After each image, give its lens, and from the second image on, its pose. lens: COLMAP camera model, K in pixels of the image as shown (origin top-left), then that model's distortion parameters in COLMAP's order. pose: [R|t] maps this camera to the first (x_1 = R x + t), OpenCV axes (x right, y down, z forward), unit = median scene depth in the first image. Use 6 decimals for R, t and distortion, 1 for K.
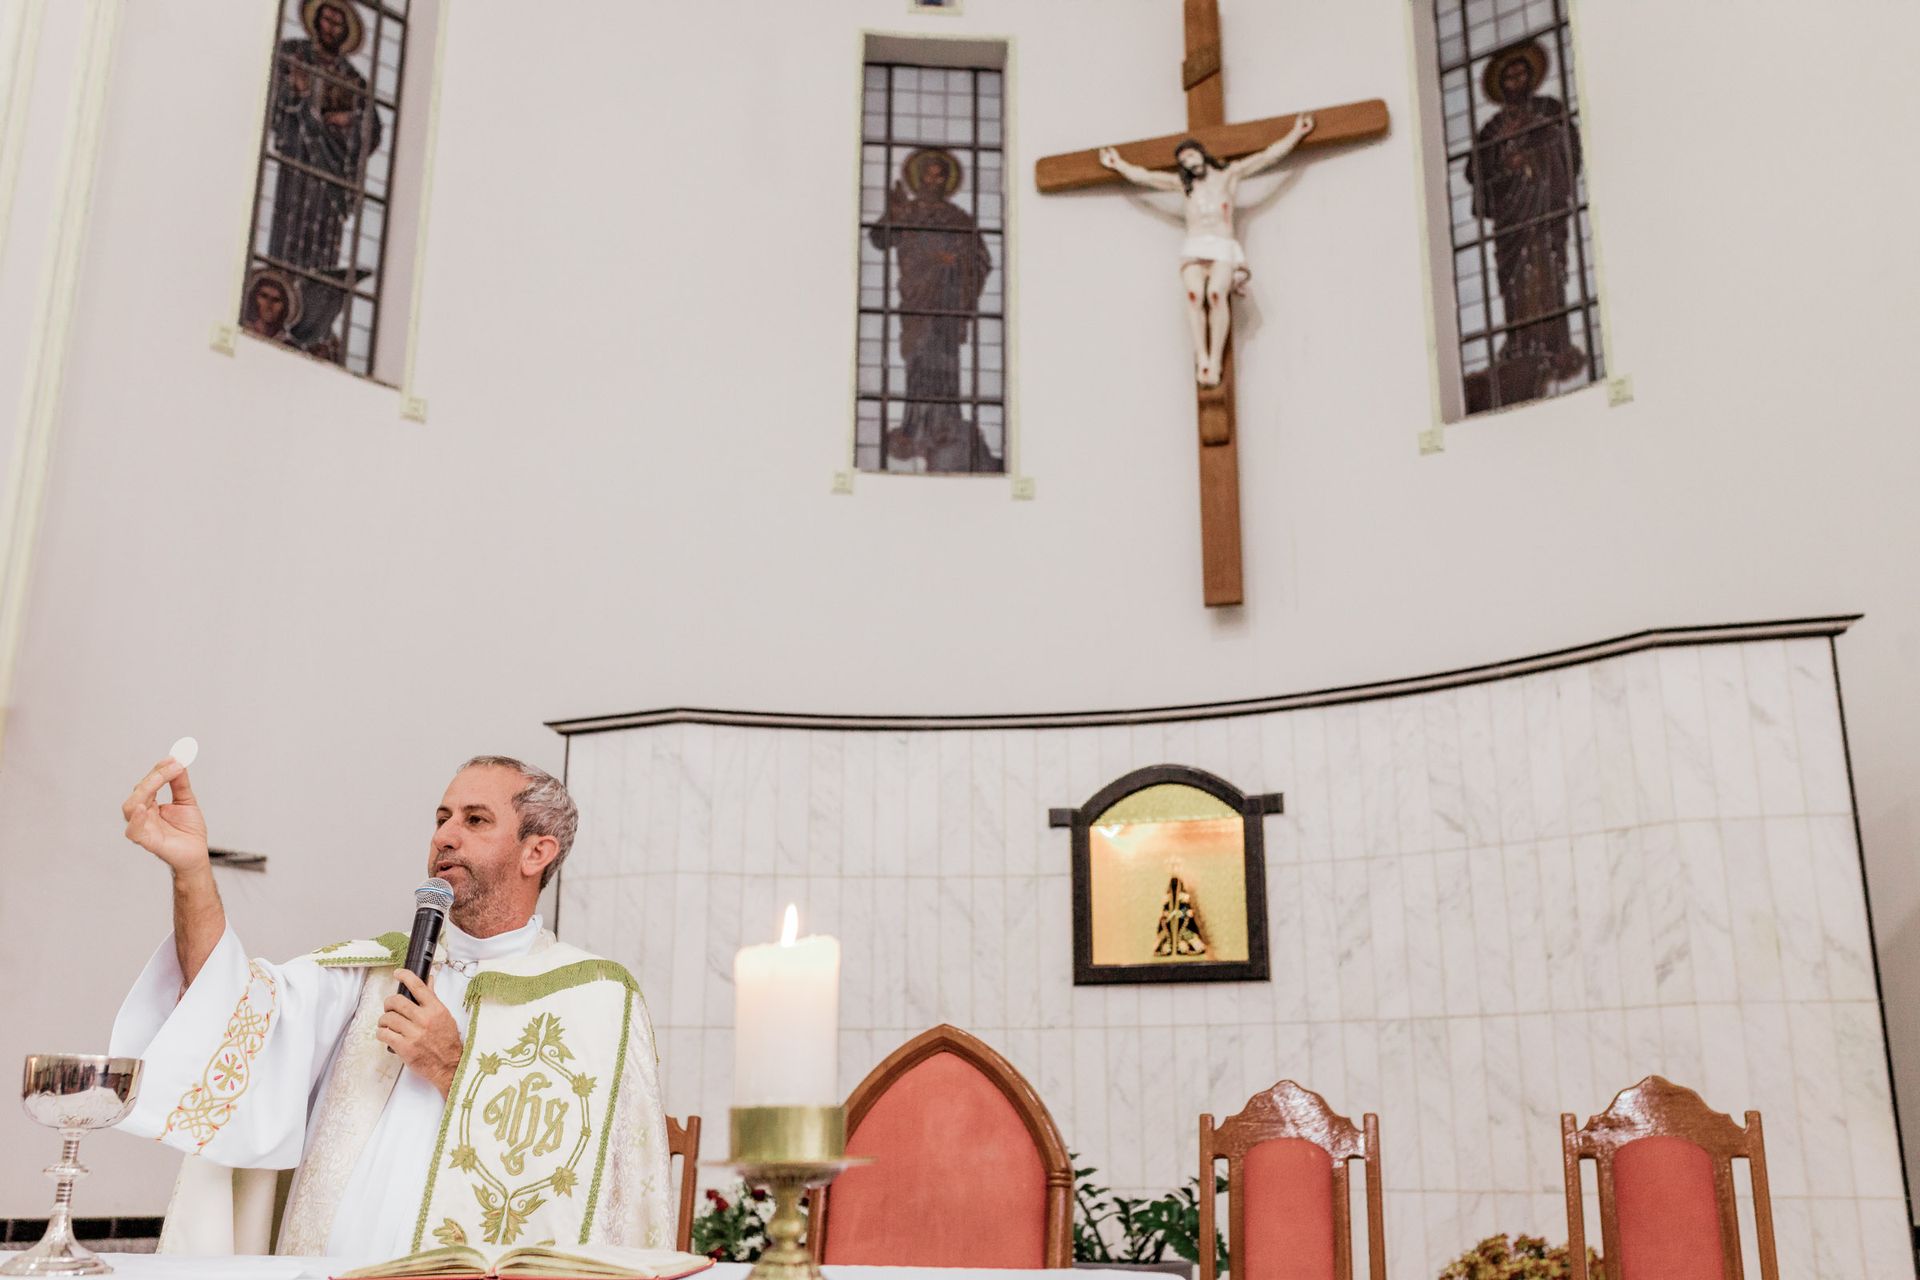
lens RADIAL K [[1789.4, 0, 956.6], [0, 1789.4, 630.8], [0, 0, 1]] dist [0.005616, 0.000000]
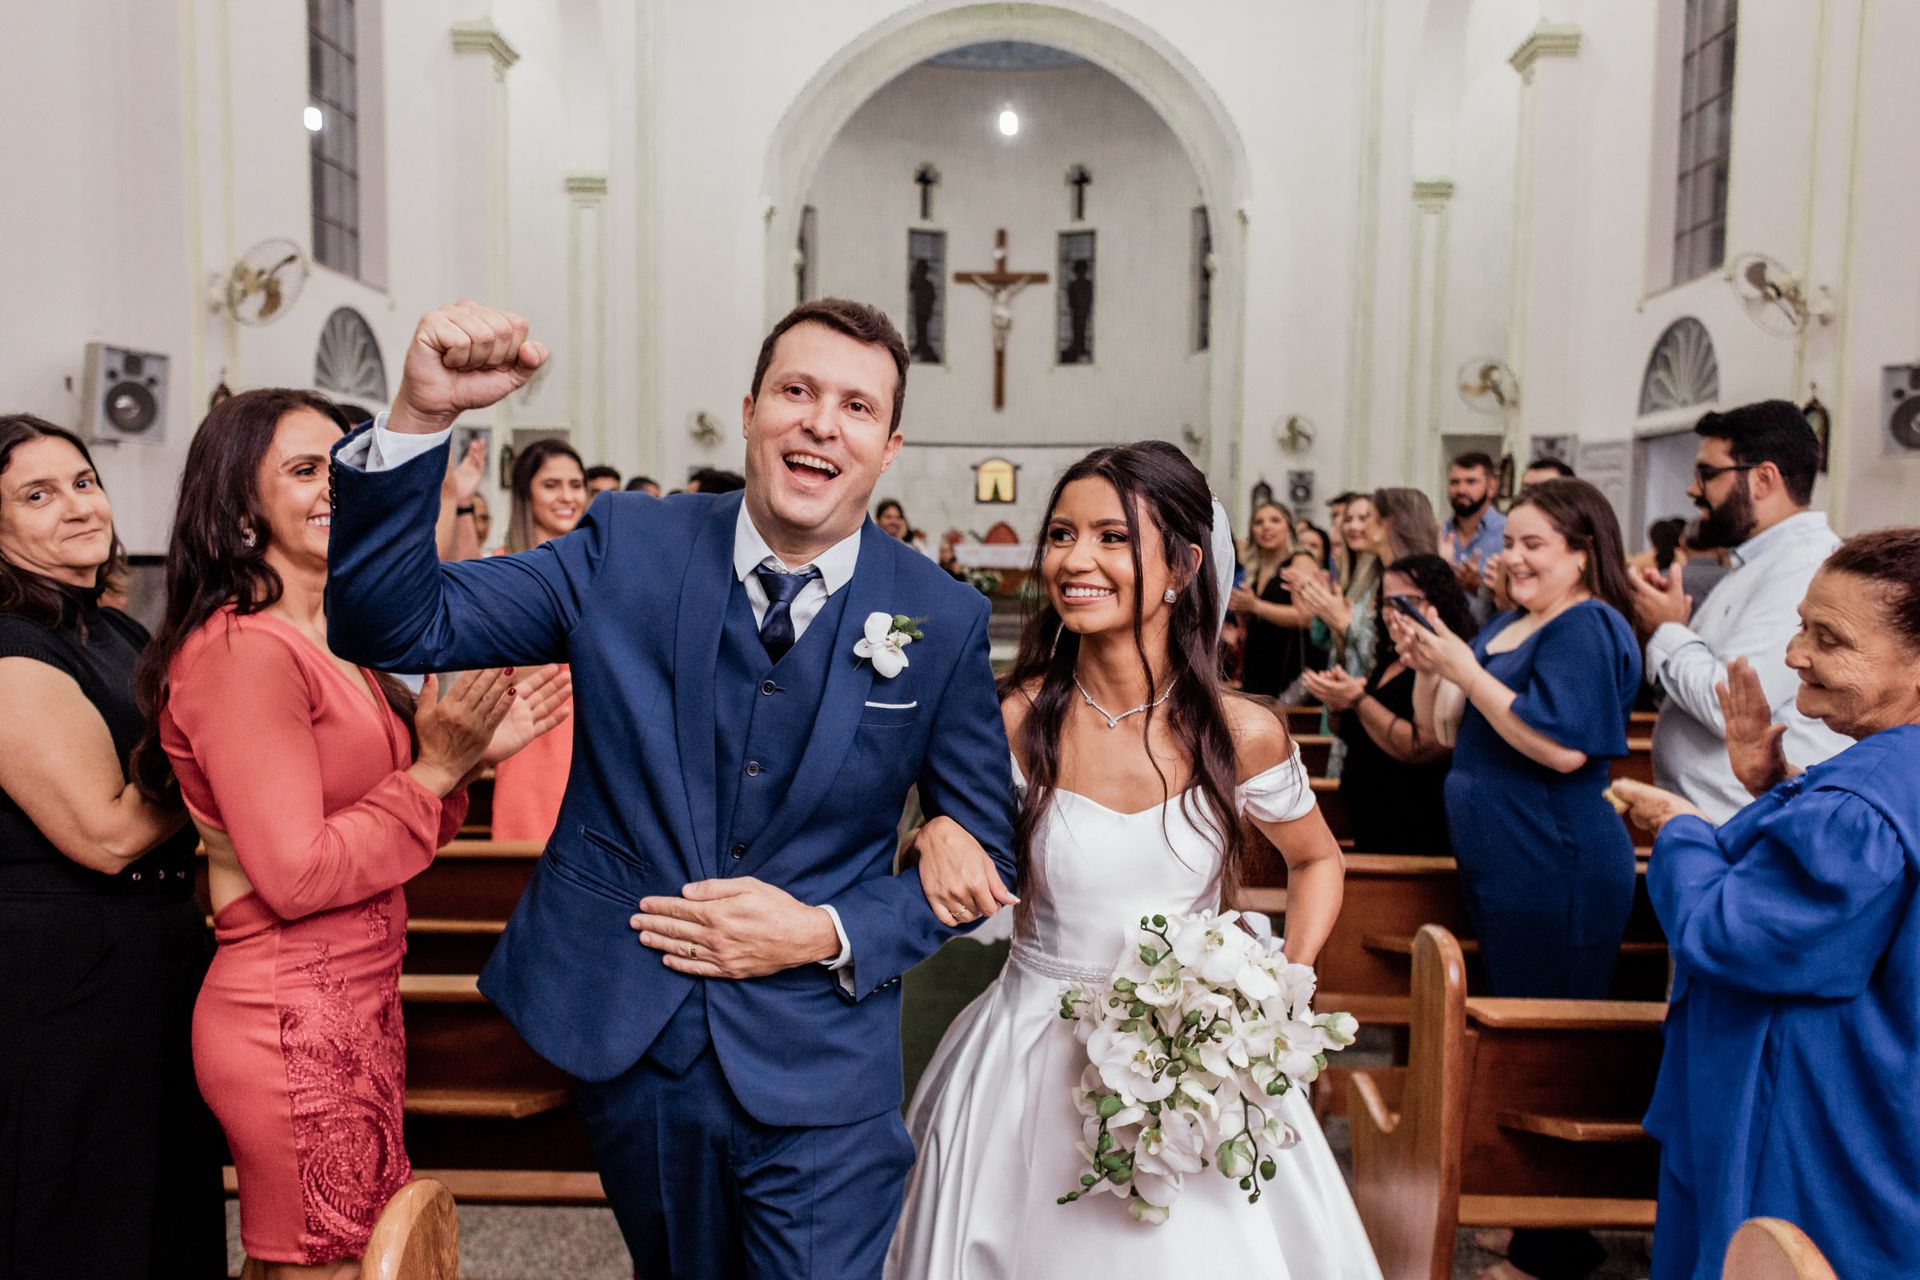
lens RADIAL K [[1550.4, 0, 961.0], [0, 1550.4, 643.0], [0, 0, 1]] dist [0.001678, 0.000008]
pose [[0.958417, -0.010205, 0.285189, -0.897189], [-0.089476, 0.938221, 0.334269, -0.648270], [-0.270982, -0.345886, 0.898294, -2.213999]]
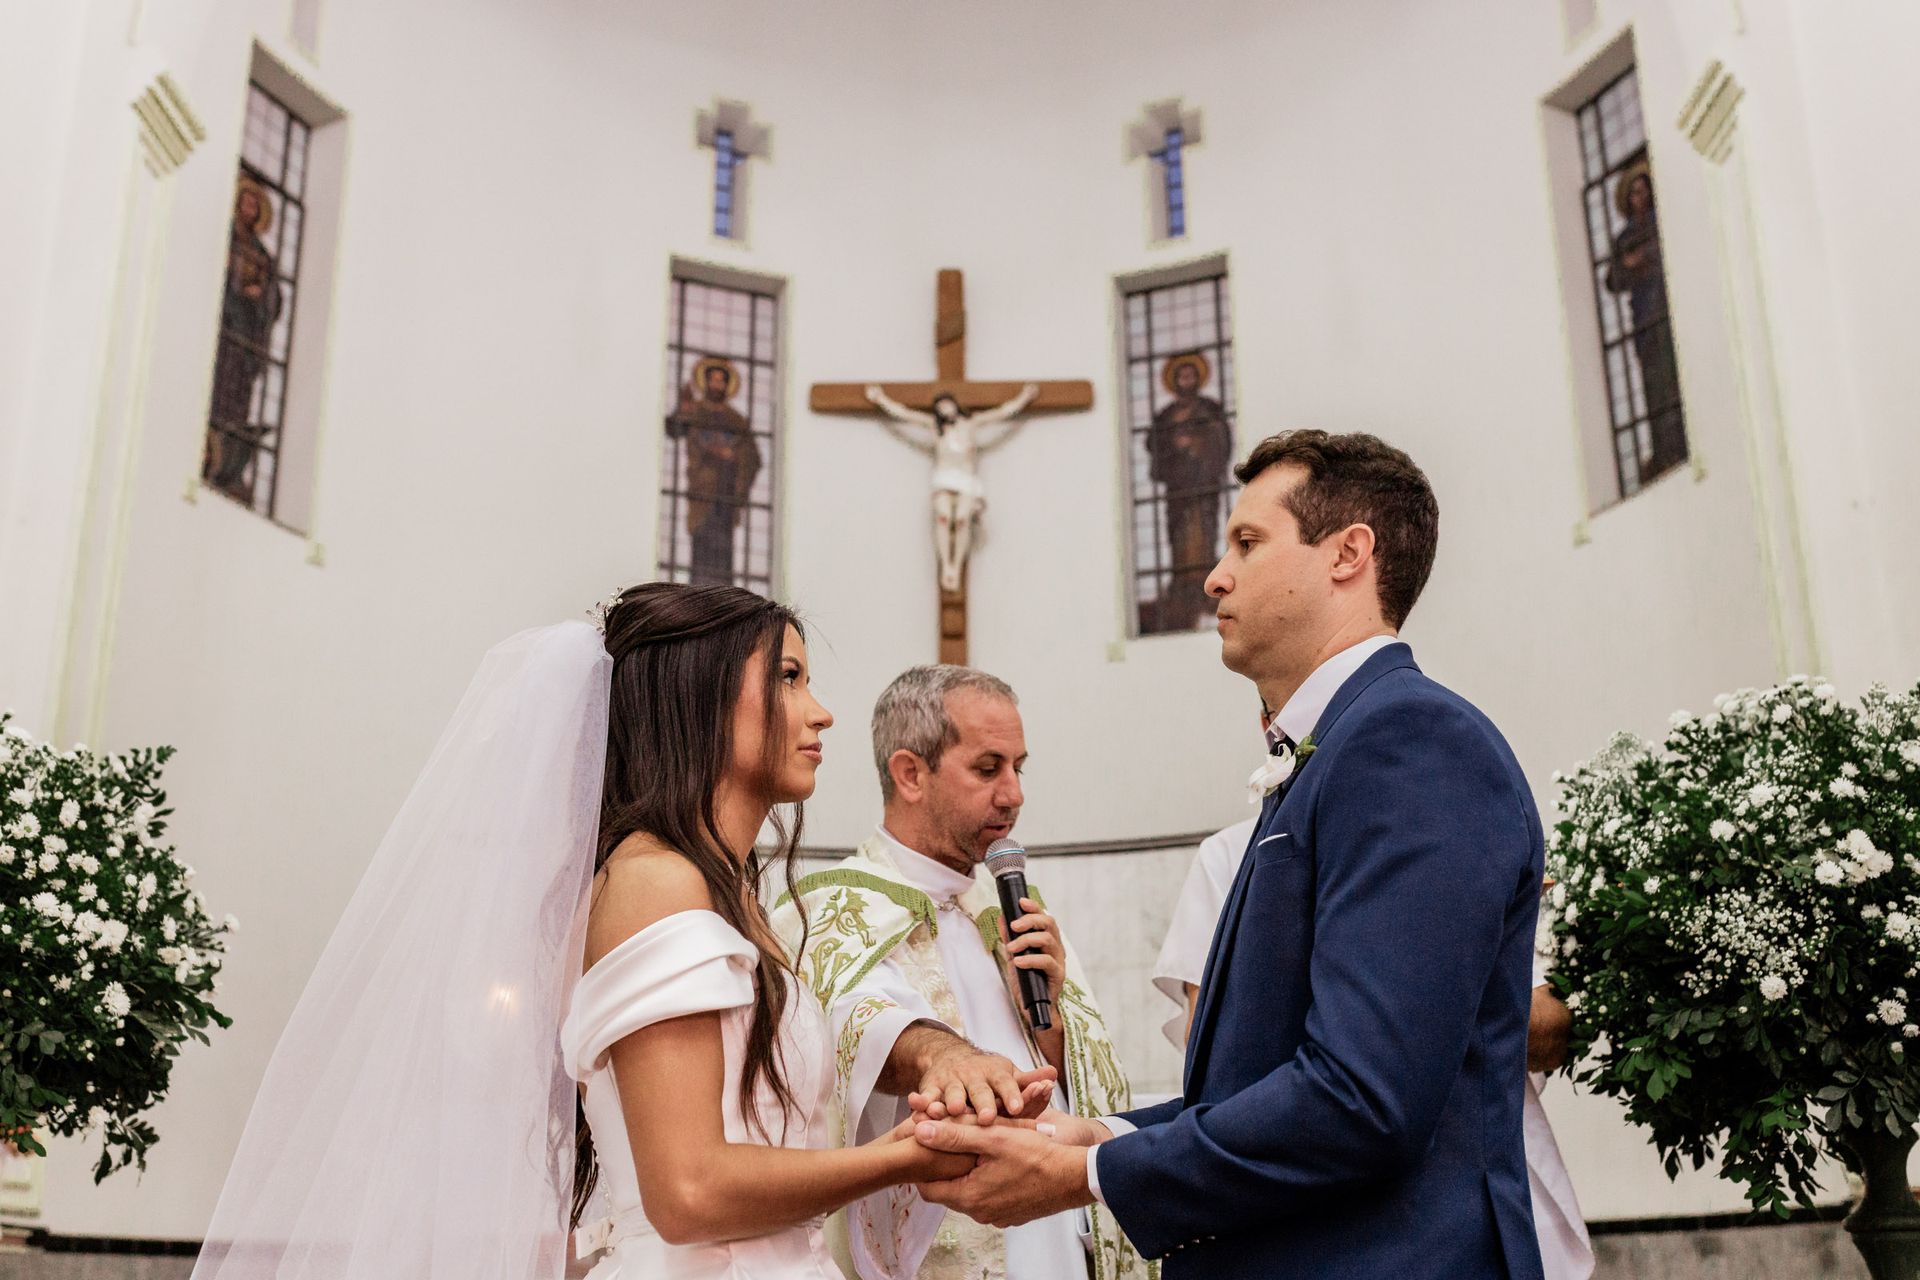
lens RADIAL K [[1980.2, 0, 964.2], [0, 1980.2, 648.6], [0, 0, 1]] dist [-0.009292, 0.000000]
pose [[0.947609, 0.084747, 0.307987, -0.269564], [-0.073986, 0.996176, -0.046471, -0.031448], [-0.310747, 0.021249, 0.950255, -0.320024]]
